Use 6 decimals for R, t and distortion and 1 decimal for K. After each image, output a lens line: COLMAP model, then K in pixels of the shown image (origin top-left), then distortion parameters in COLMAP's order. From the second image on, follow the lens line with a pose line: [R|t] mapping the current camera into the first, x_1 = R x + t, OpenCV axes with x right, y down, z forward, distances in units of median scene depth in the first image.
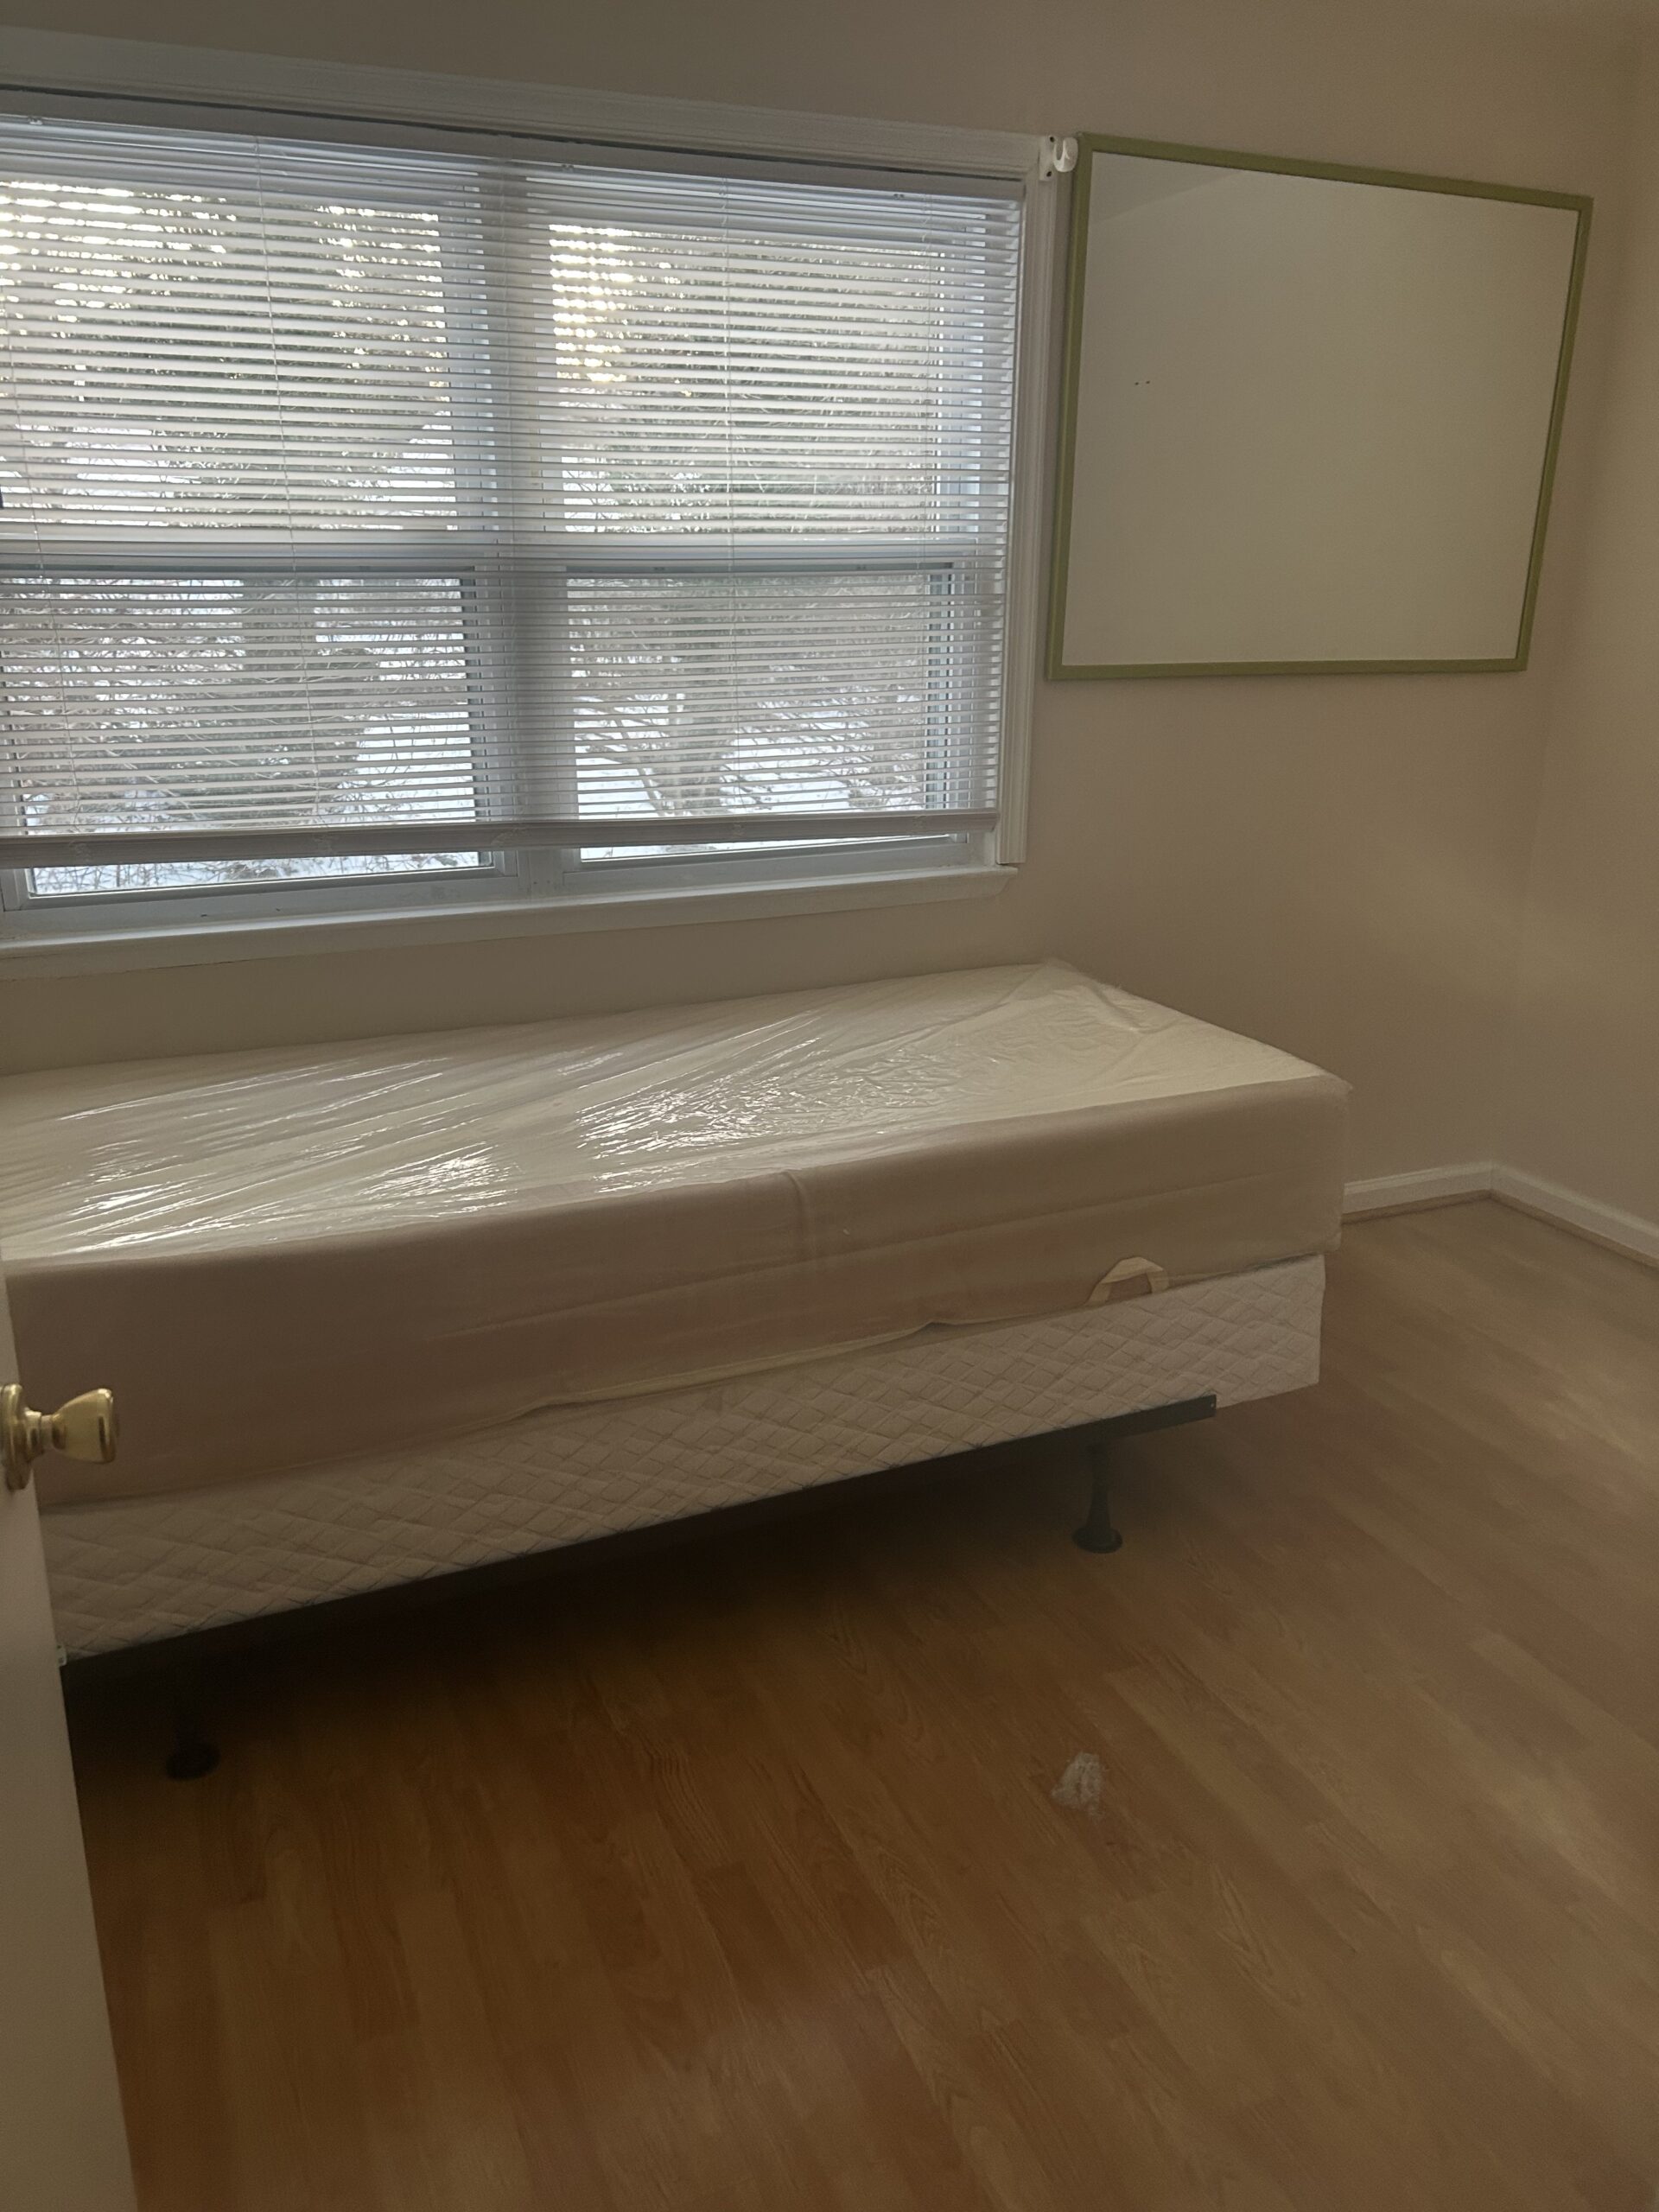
lens RADIAL K [[1828.0, 0, 829.5], [0, 1828.0, 1106.0], [0, 0, 1]] dist [0.002175, -0.010139]
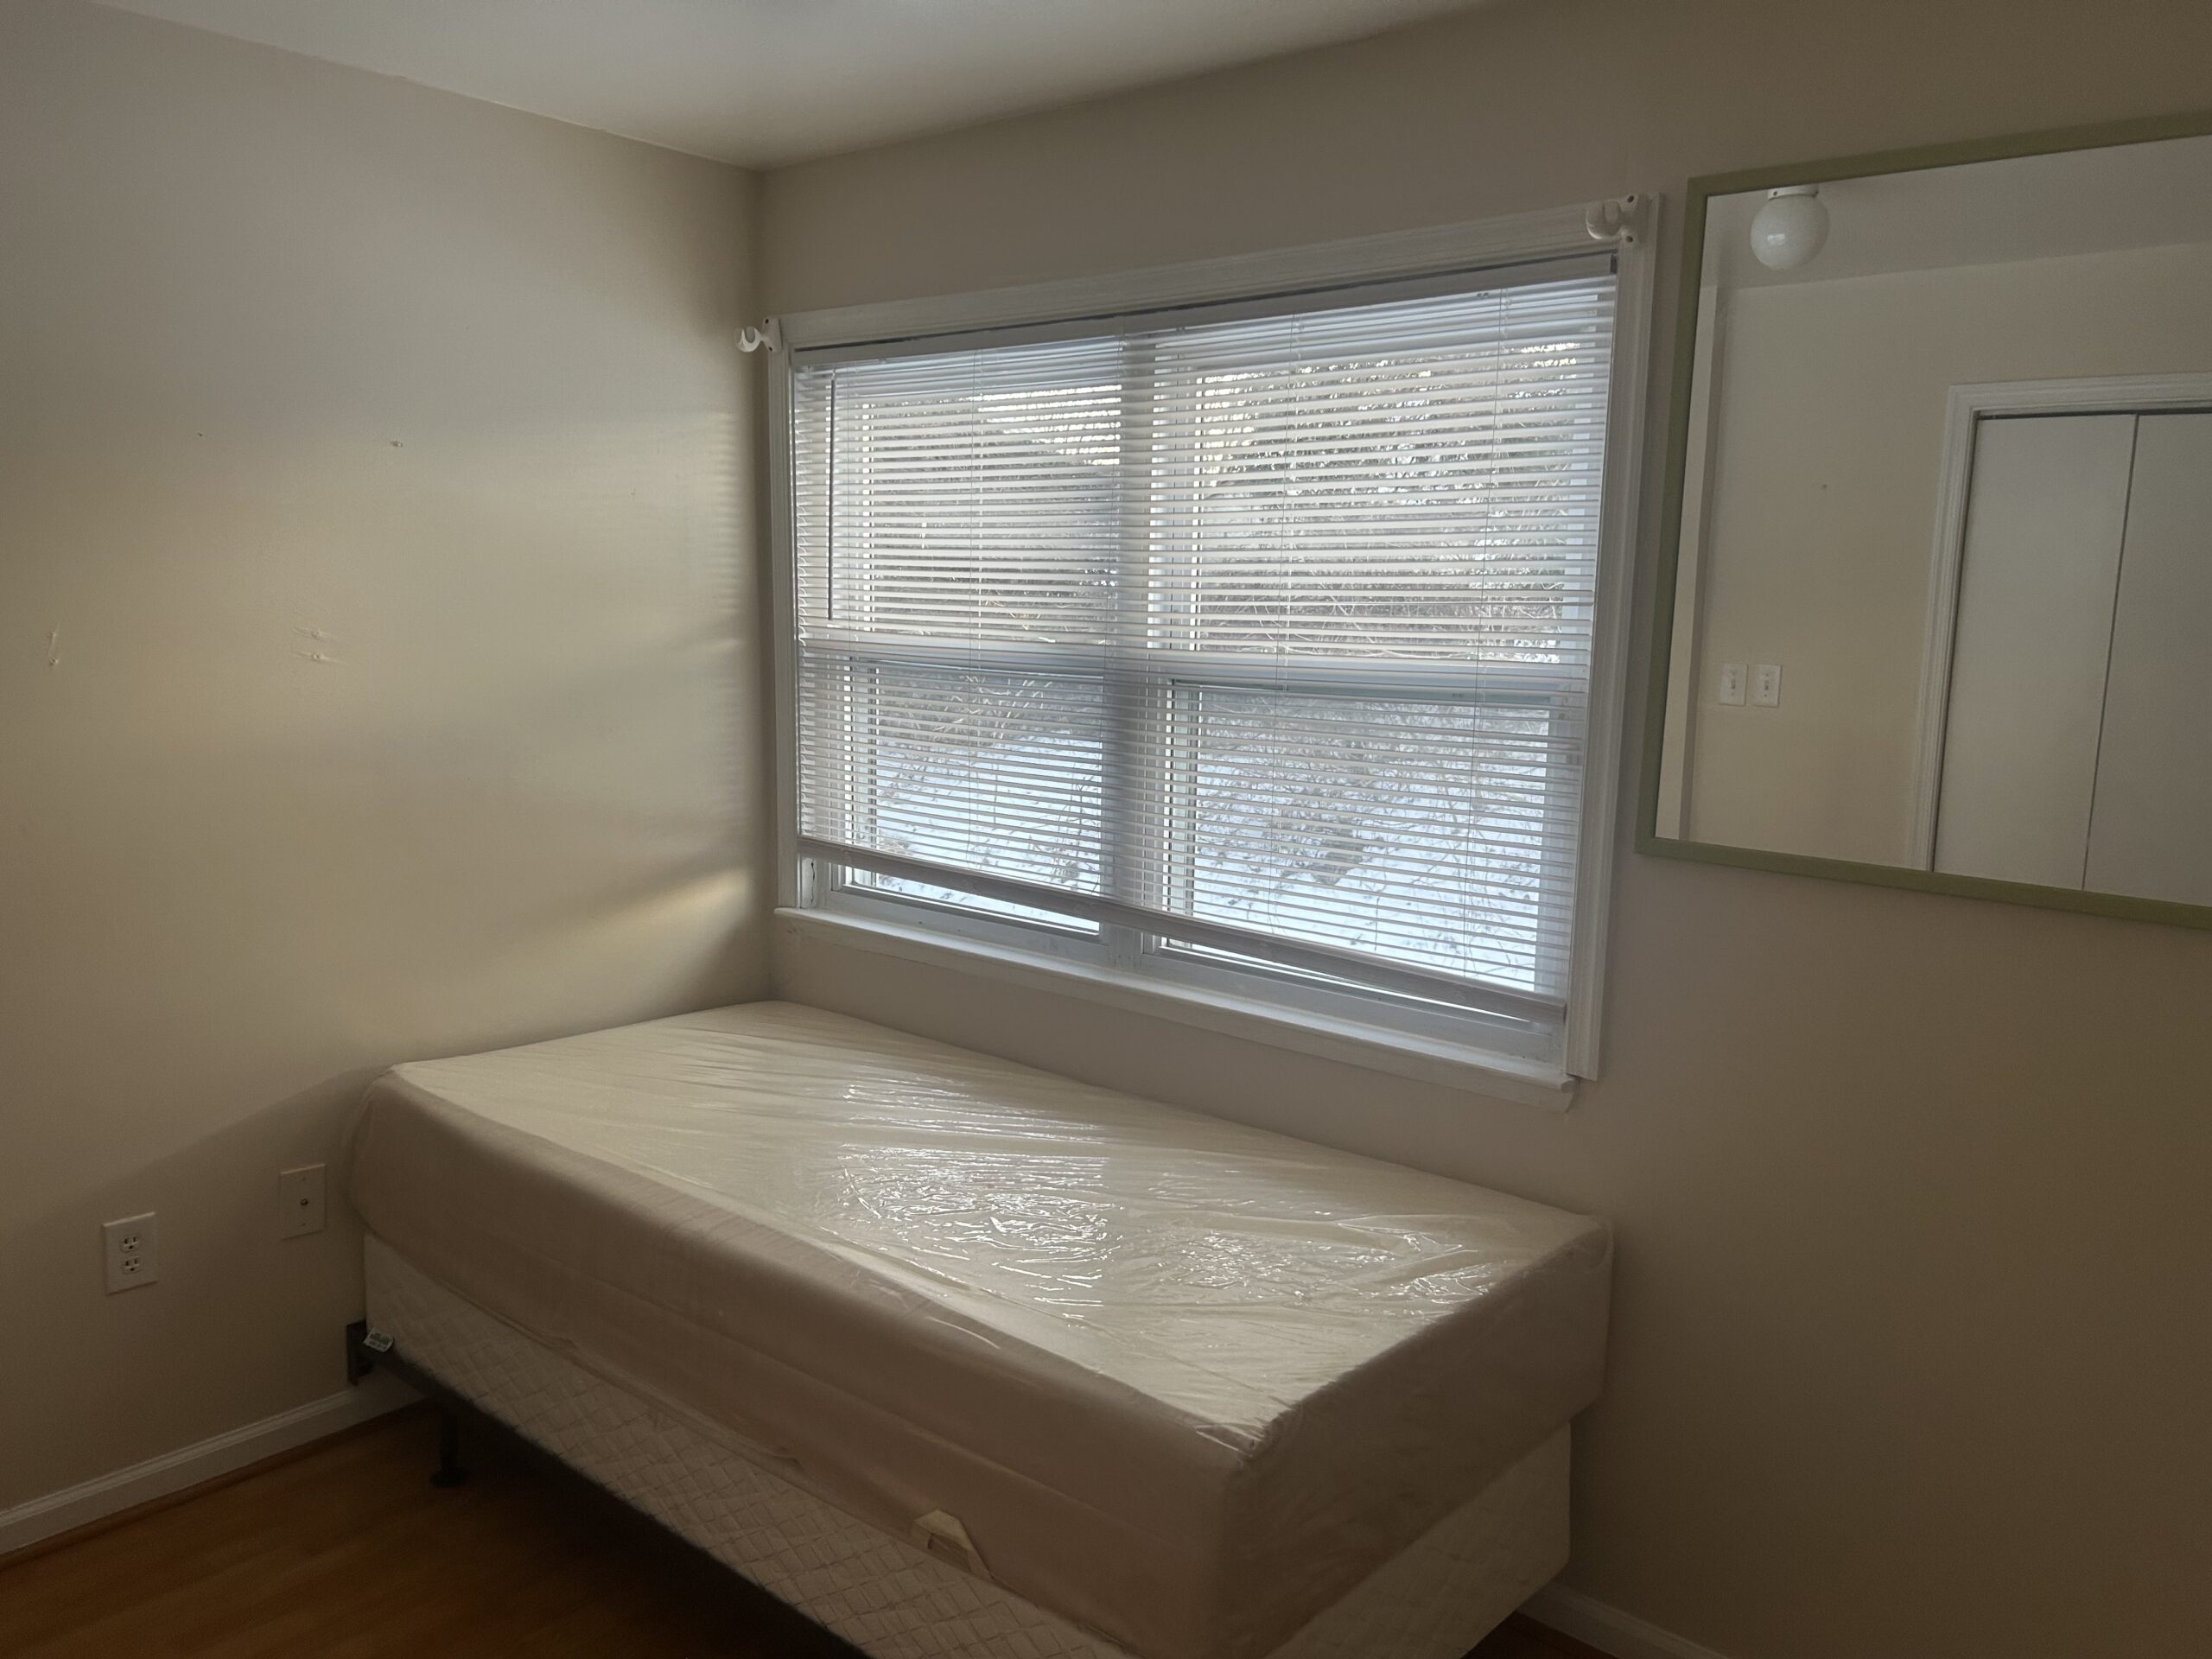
lens RADIAL K [[1629.9, 0, 1108.8], [0, 1629.9, 798.3], [0, 0, 1]] dist [-0.003000, -0.002552]
pose [[0.420871, 0.099171, -0.901684, 0.729450], [-0.315188, 0.948062, -0.042846, -0.182541], [0.850603, 0.302232, 0.430269, 0.602516]]
